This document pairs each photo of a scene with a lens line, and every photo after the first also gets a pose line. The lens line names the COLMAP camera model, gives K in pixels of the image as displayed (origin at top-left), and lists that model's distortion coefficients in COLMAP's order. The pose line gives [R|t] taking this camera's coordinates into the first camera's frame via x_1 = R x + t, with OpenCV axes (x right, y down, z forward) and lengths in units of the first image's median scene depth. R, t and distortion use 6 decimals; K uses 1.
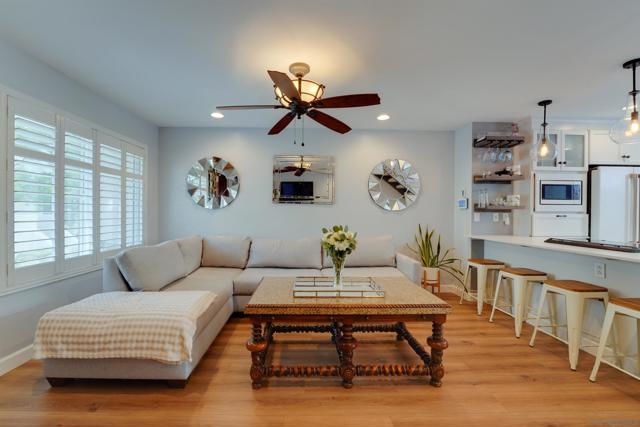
lens RADIAL K [[272.8, 0, 305.8], [0, 272.8, 213.4], [0, 0, 1]] dist [-0.021158, 0.000457]
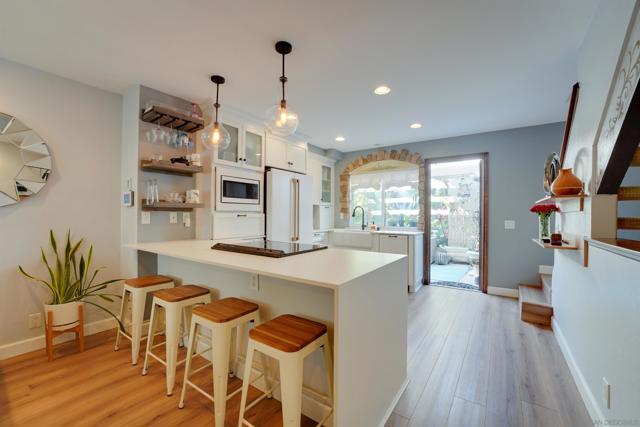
lens RADIAL K [[261.2, 0, 320.0], [0, 261.2, 213.5], [0, 0, 1]] dist [-0.002257, -0.000106]
pose [[0.586214, -0.002833, 0.810151, 0.361200], [0.001528, 0.999996, 0.002391, 0.000981], [-0.810155, -0.000164, 0.586216, 0.227701]]
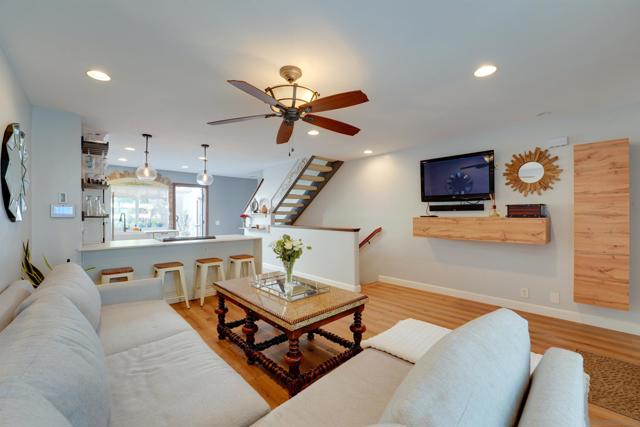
lens RADIAL K [[261.2, 0, 320.0], [0, 261.2, 213.5], [0, 0, 1]] dist [-0.002257, -0.000106]
pose [[-0.668400, -0.001091, 0.743801, -0.539897], [0.000372, 0.999998, 0.001802, -0.030881], [-0.743802, 0.001481, -0.668399, 1.057364]]
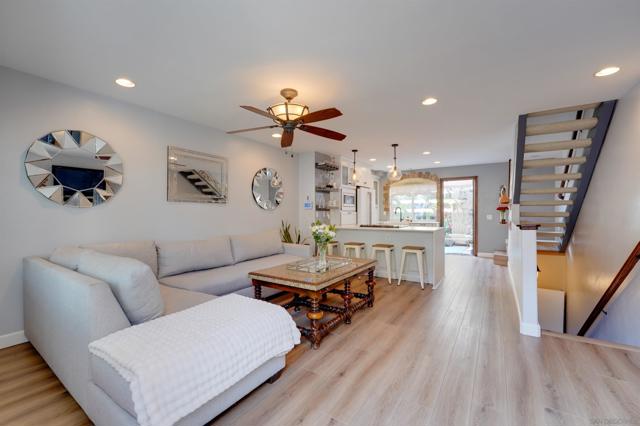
lens RADIAL K [[261.2, 0, 320.0], [0, 261.2, 213.0], [0, 0, 1]] dist [-0.002257, -0.000106]
pose [[0.574113, -0.009136, 0.818725, -0.605676], [0.007647, 0.999954, 0.005796, -0.000088], [-0.818740, 0.002933, 0.574157, 0.143128]]
